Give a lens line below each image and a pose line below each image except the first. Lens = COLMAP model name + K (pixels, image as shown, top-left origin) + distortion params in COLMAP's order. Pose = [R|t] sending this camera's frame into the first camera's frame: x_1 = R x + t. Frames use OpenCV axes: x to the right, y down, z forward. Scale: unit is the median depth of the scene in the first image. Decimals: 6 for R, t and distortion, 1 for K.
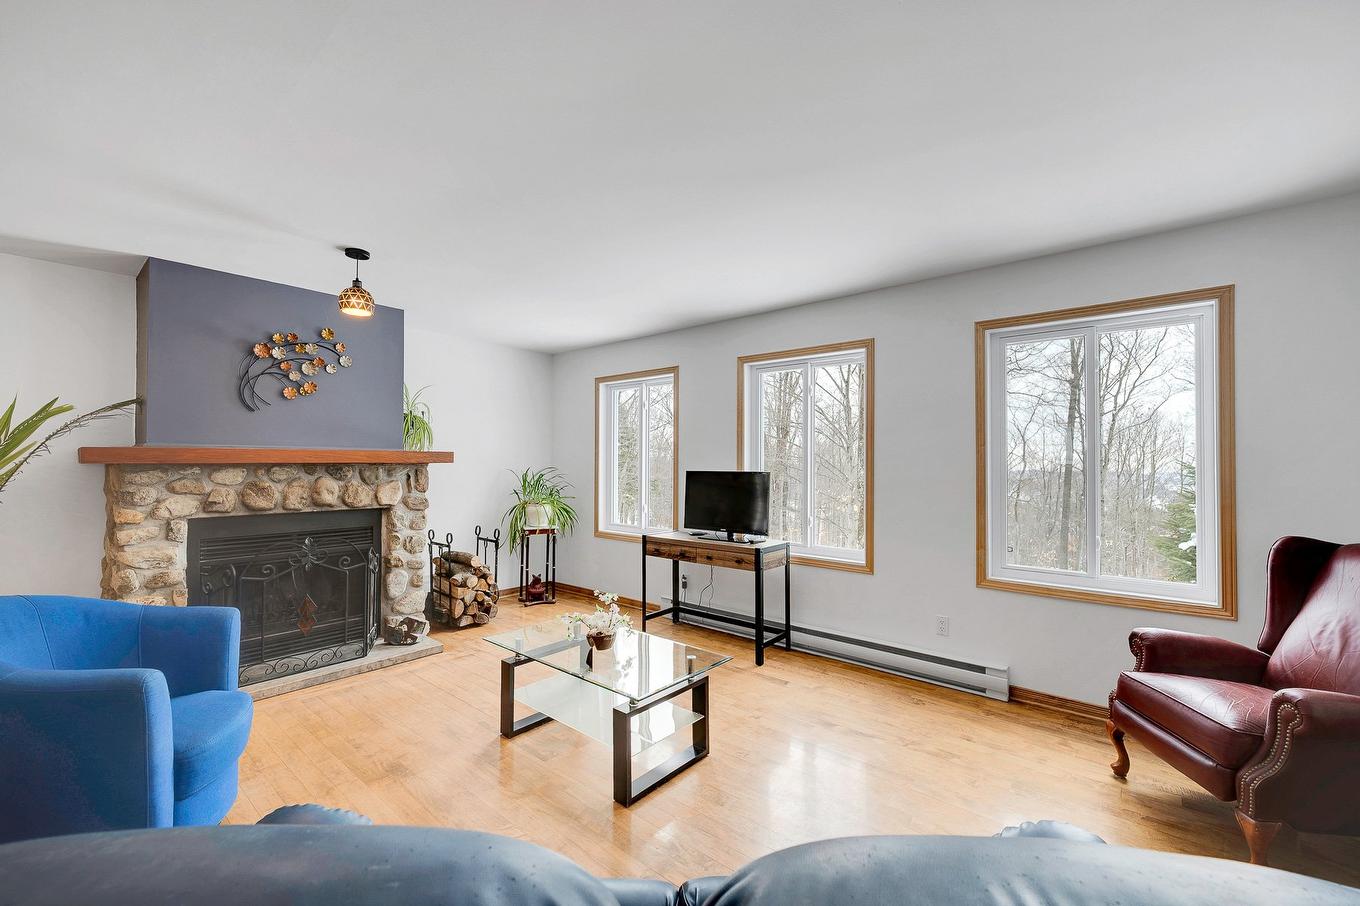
lens RADIAL K [[564.4, 0, 675.1], [0, 564.4, 457.1], [0, 0, 1]] dist [-0.003894, -0.000732]
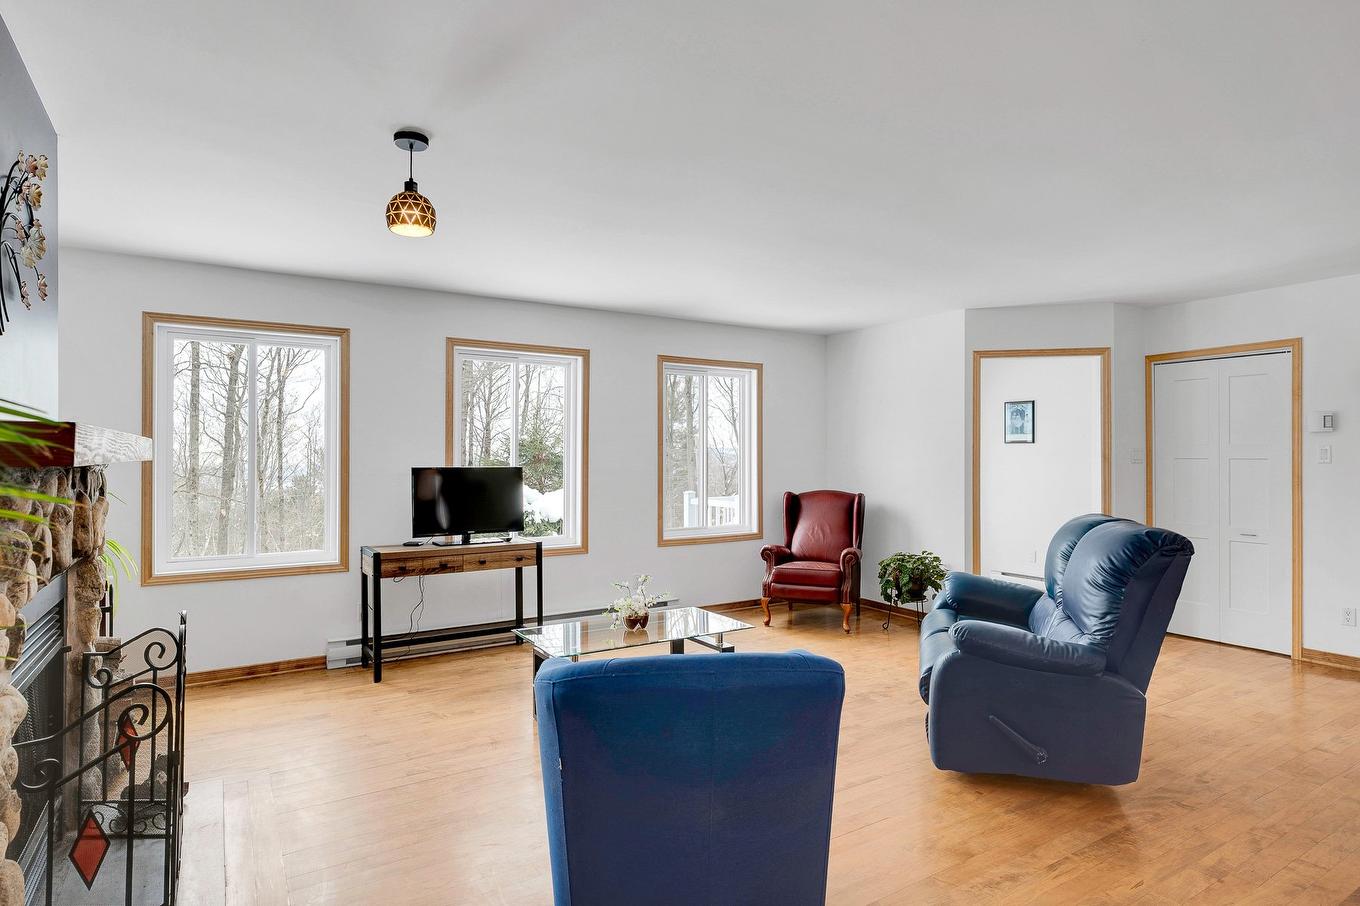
lens RADIAL K [[724.8, 0, 667.5], [0, 724.8, 455.1], [0, 0, 1]] dist [-0.012706, 0.000073]
pose [[0.307096, 0.002149, 0.951676, -0.932322], [-0.006782, 0.999977, -0.000069, 0.004226], [-0.951654, -0.006433, 0.307103, 0.352973]]
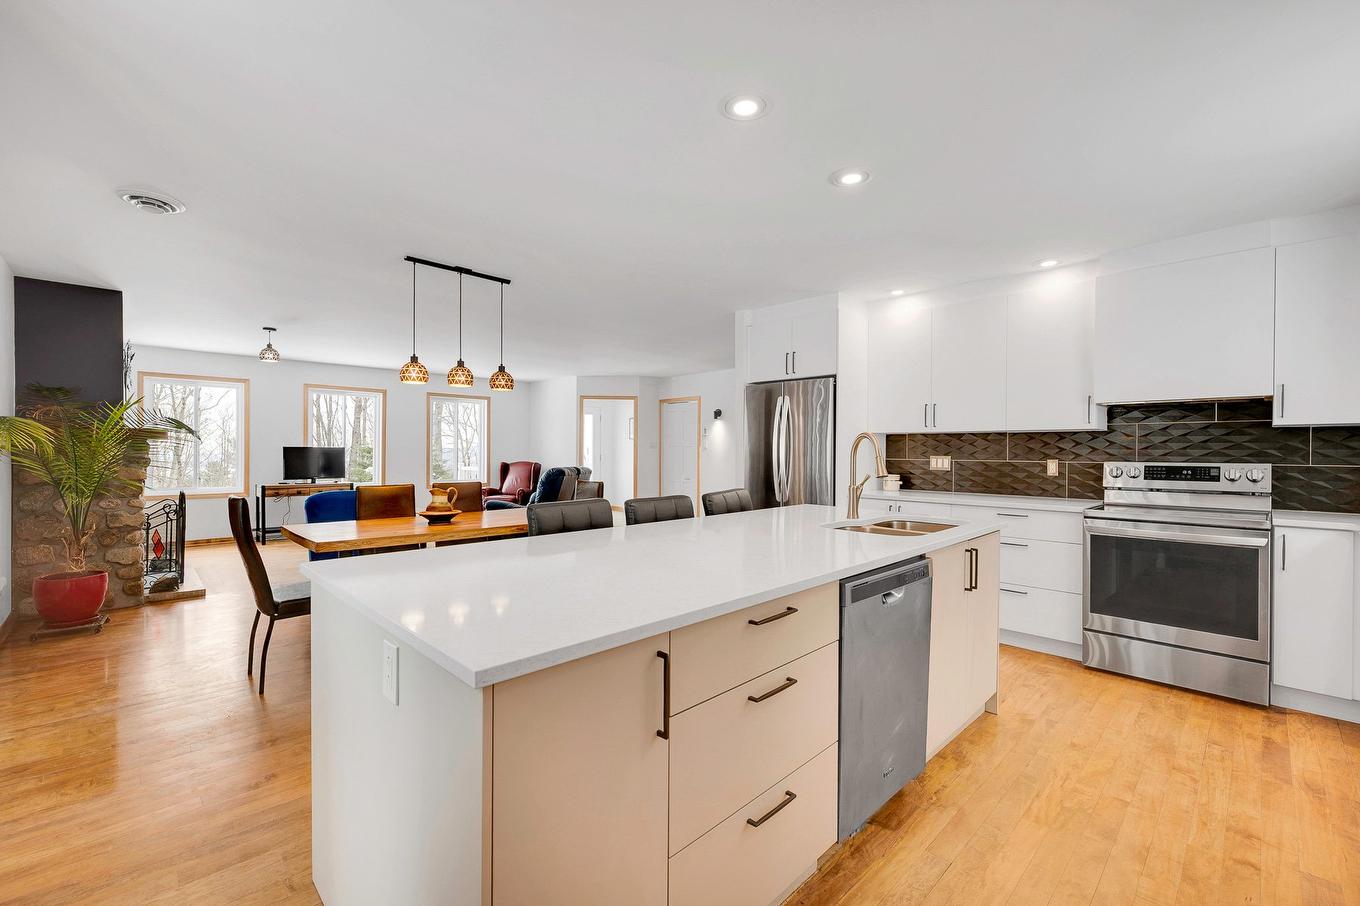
lens RADIAL K [[564.4, 0, 674.6], [0, 564.4, 456.5], [0, 0, 1]] dist [-0.003894, -0.000732]
pose [[0.095153, -0.011591, 0.995395, -1.702675], [-0.015401, 0.999795, 0.013115, 0.014493], [-0.995343, -0.016578, 0.094955, -0.378819]]
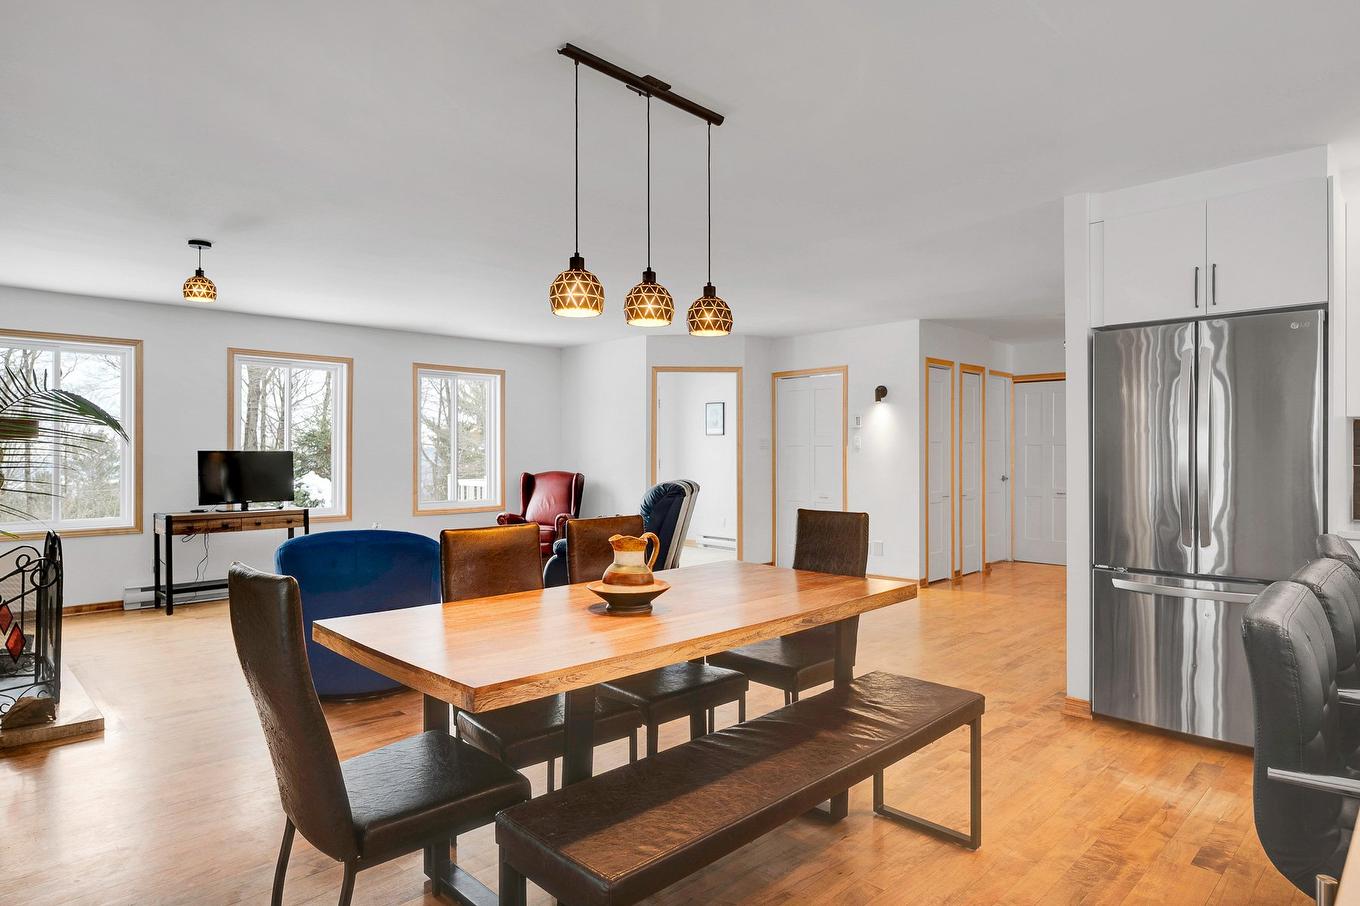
lens RADIAL K [[772.6, 0, 666.1], [0, 772.6, 453.6], [0, 0, 1]] dist [-0.017569, 0.009593]
pose [[0.098329, -0.003830, 0.995147, -1.417710], [-0.007738, 0.999959, 0.004613, 0.017762], [-0.995124, -0.008155, 0.098296, -0.003259]]
